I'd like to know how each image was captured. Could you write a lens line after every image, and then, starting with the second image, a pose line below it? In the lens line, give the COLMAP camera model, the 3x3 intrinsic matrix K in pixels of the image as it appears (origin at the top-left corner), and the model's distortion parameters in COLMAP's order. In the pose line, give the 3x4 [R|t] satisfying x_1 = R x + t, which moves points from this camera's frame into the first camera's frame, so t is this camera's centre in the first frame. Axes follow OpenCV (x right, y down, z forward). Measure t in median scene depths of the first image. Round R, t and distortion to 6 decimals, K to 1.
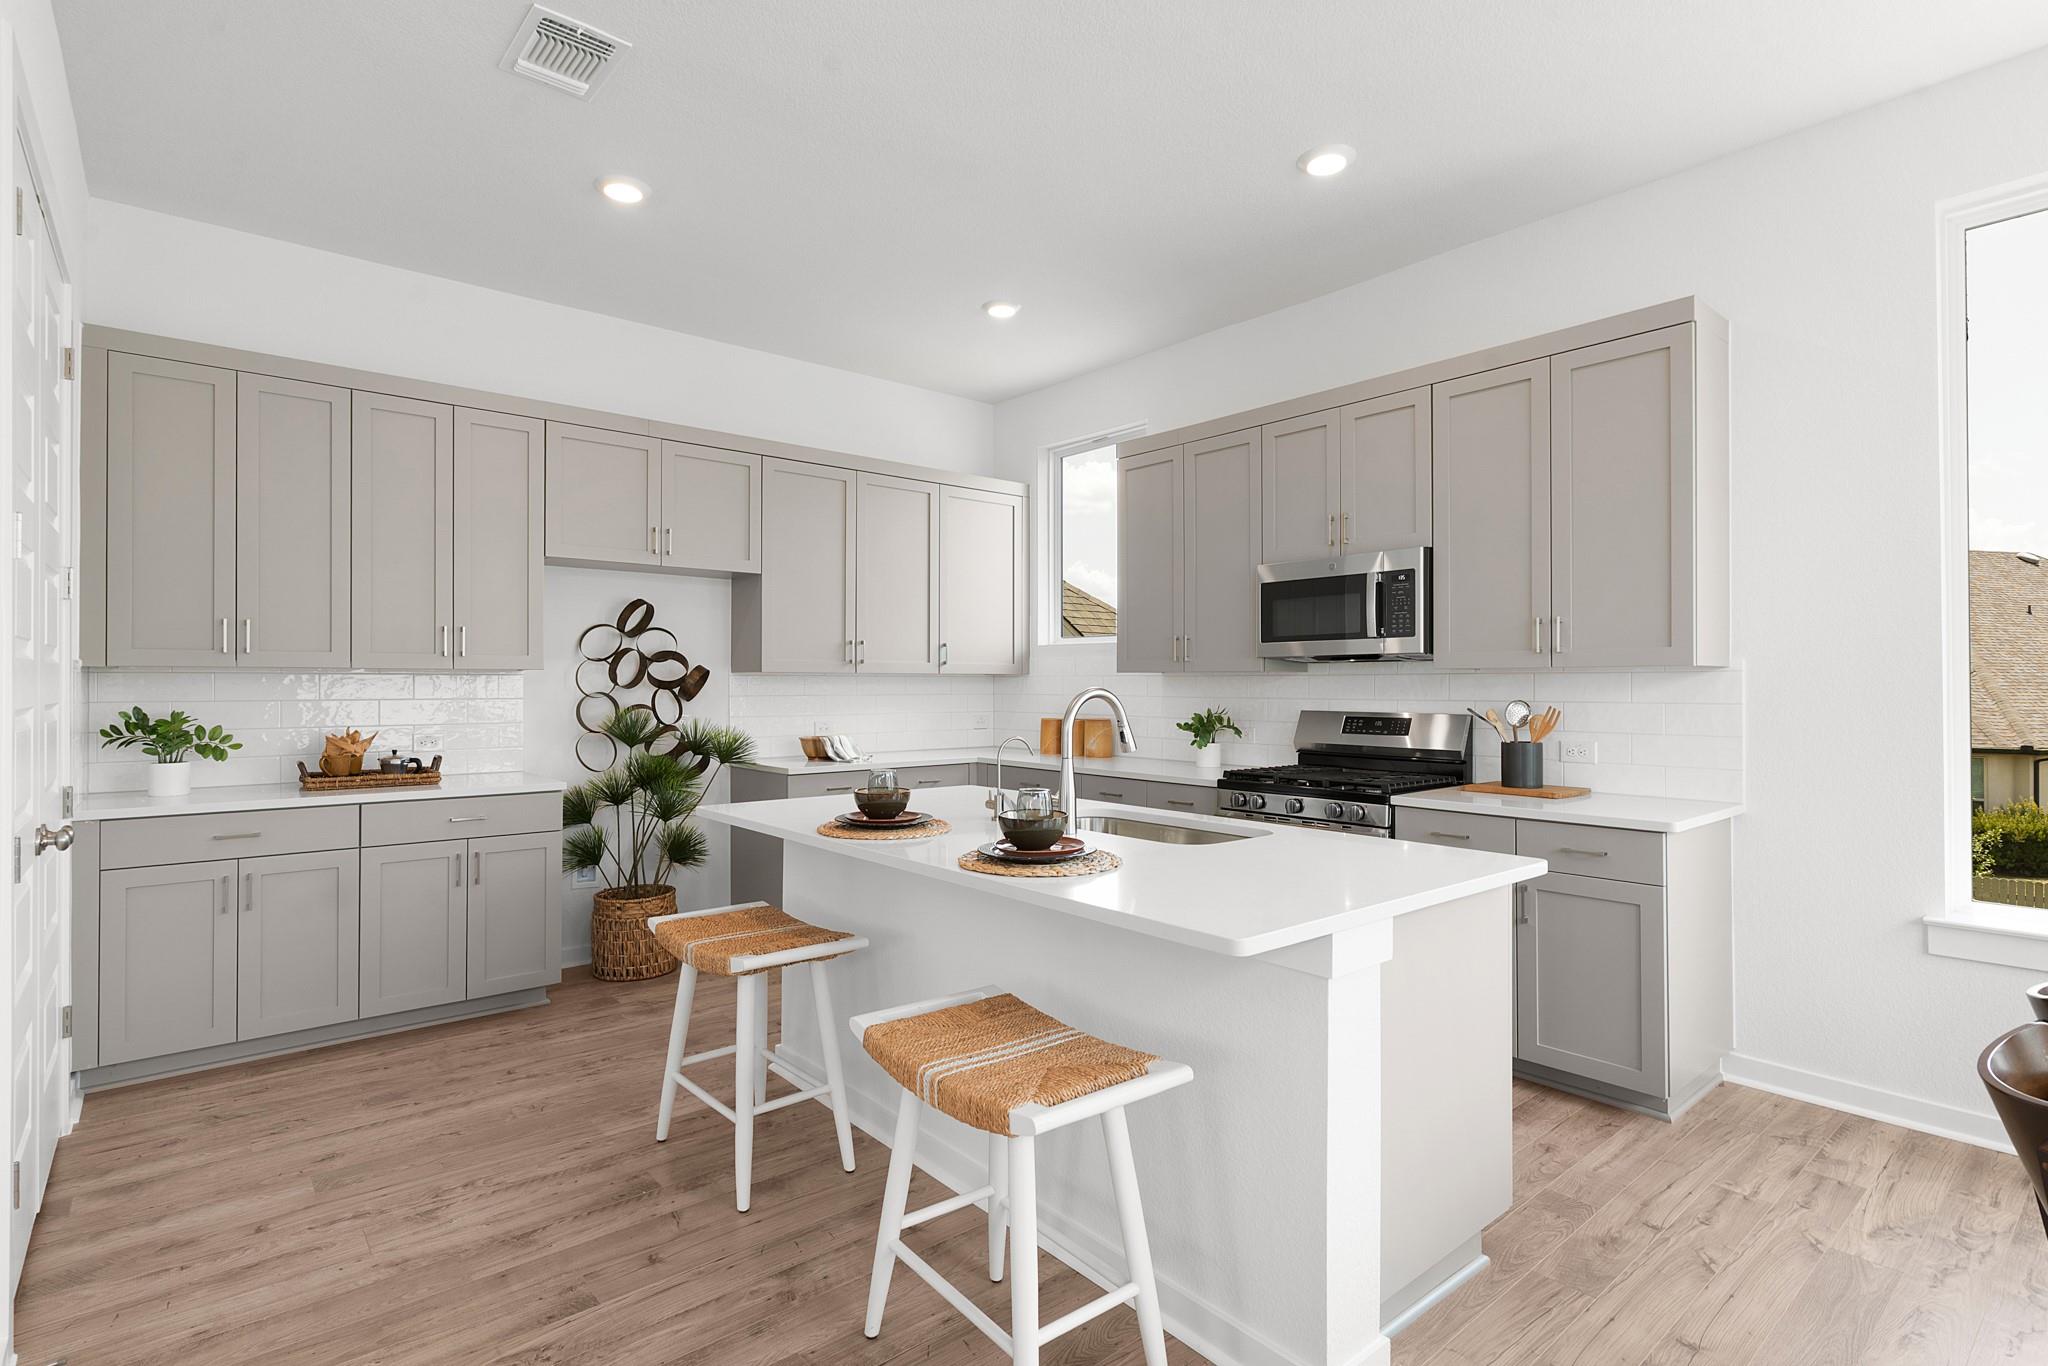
lens RADIAL K [[1001.2, 0, 1014.3], [0, 1001.2, 689.5], [0, 0, 1]] dist [0.001869, 0.000213]
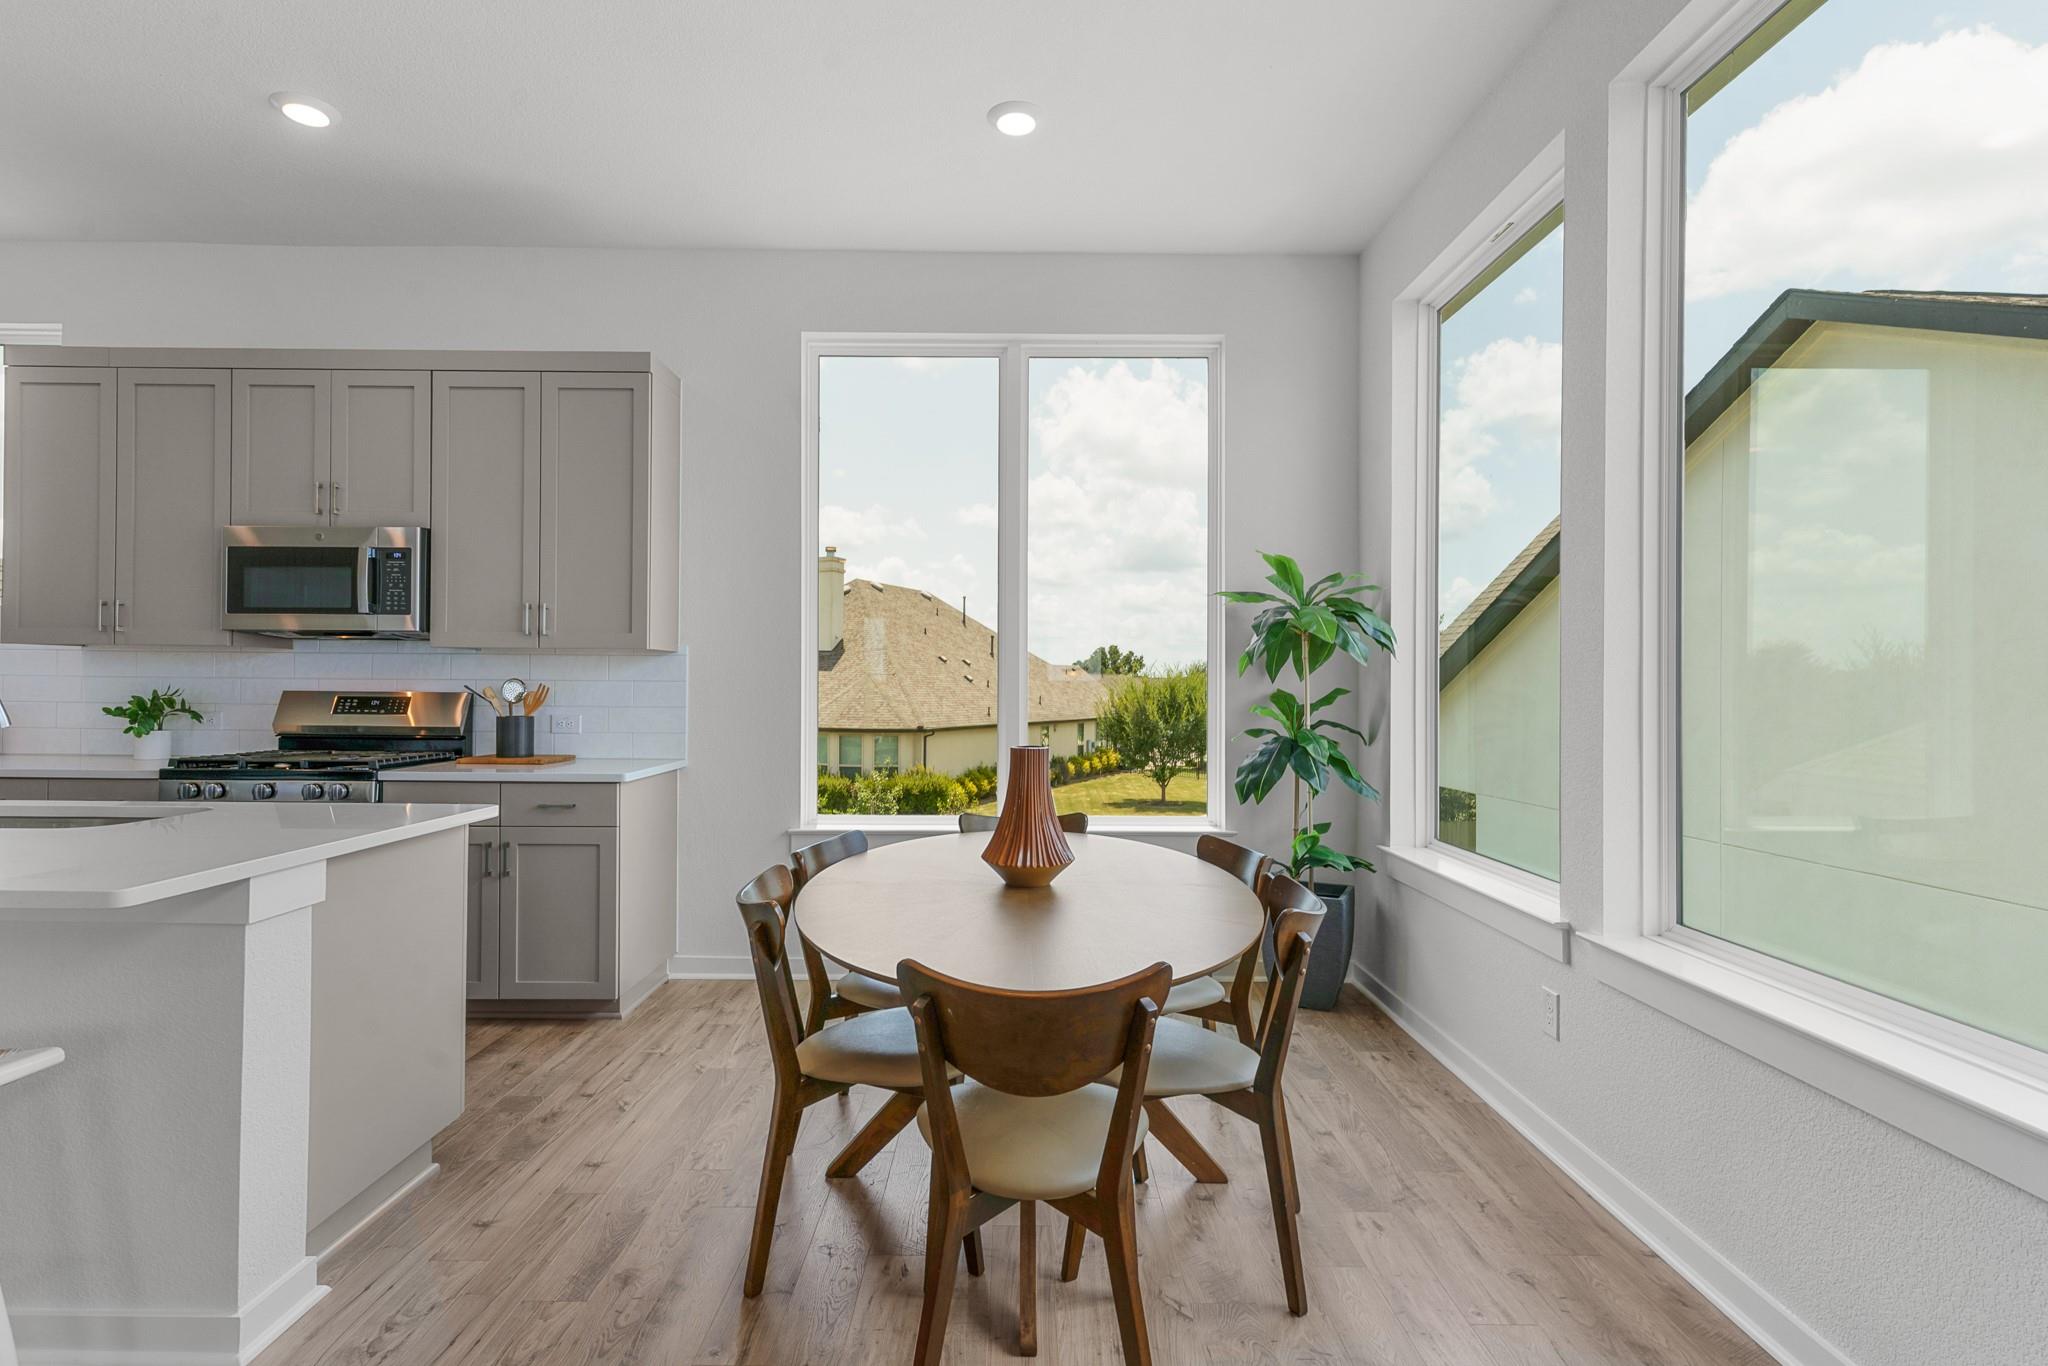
lens RADIAL K [[1001.2, 0, 1015.5], [0, 1001.2, 680.9], [0, 0, 1]] dist [0.001869, 0.000213]
pose [[0.638718, 0.009067, 0.769387, 0.011603], [-0.004802, 0.999958, -0.007797, 0.019918], [-0.769426, 0.001286, 0.638735, -0.123495]]
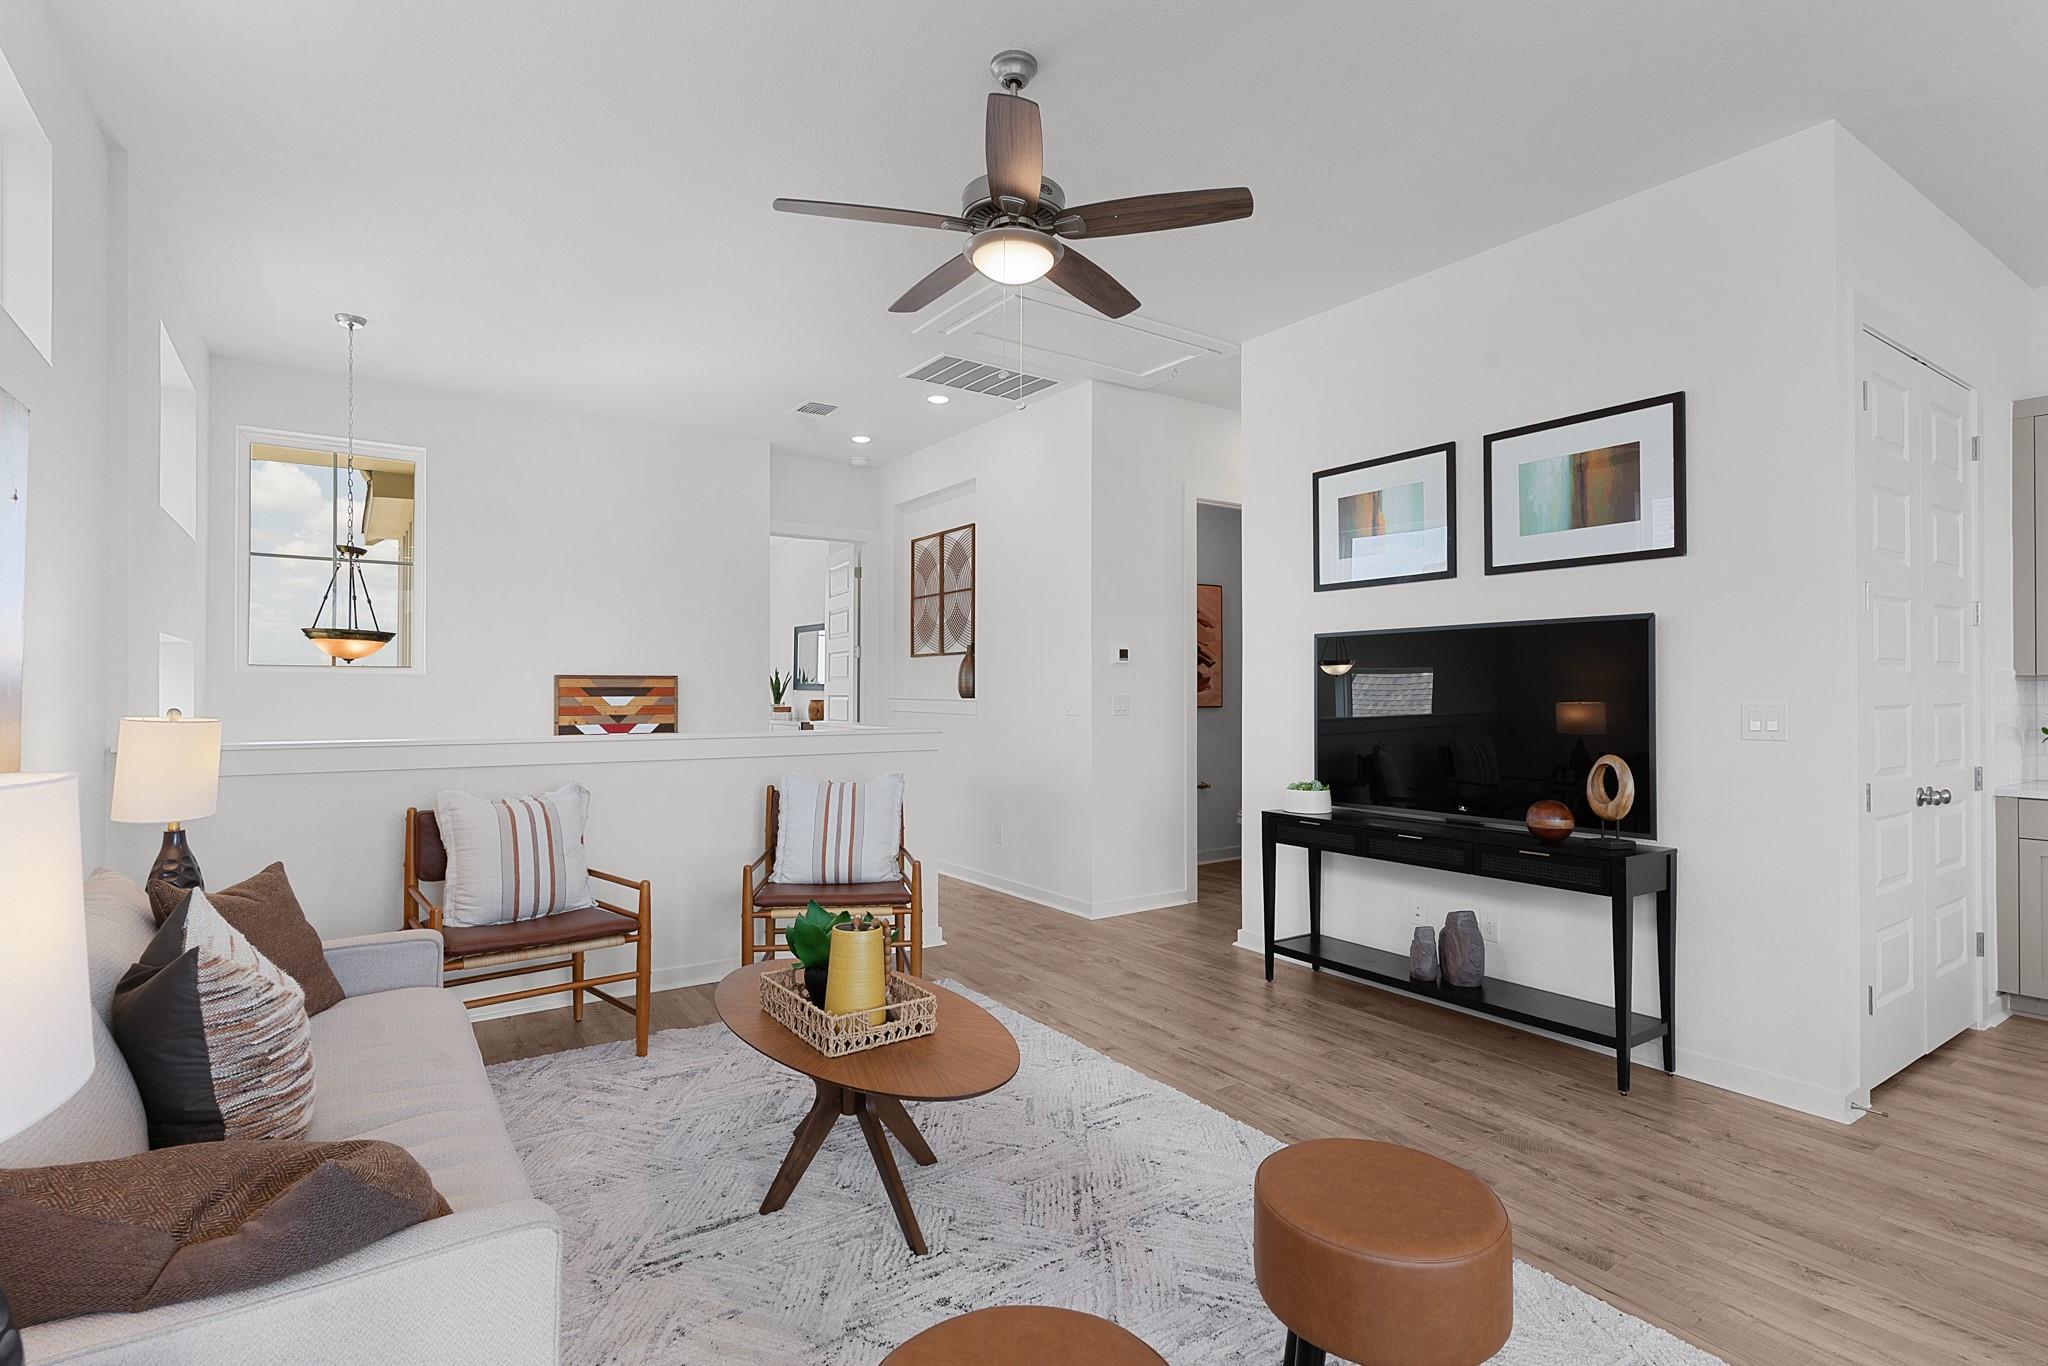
lens RADIAL K [[1001.2, 0, 1025.1], [0, 1001.2, 683.1], [0, 0, 1]] dist [0.001869, 0.000213]
pose [[-0.092294, -0.010866, -0.995672, 0.392891], [-0.006456, 0.999926, -0.010314, 0.007402], [0.995711, 0.005476, -0.092358, -0.107319]]
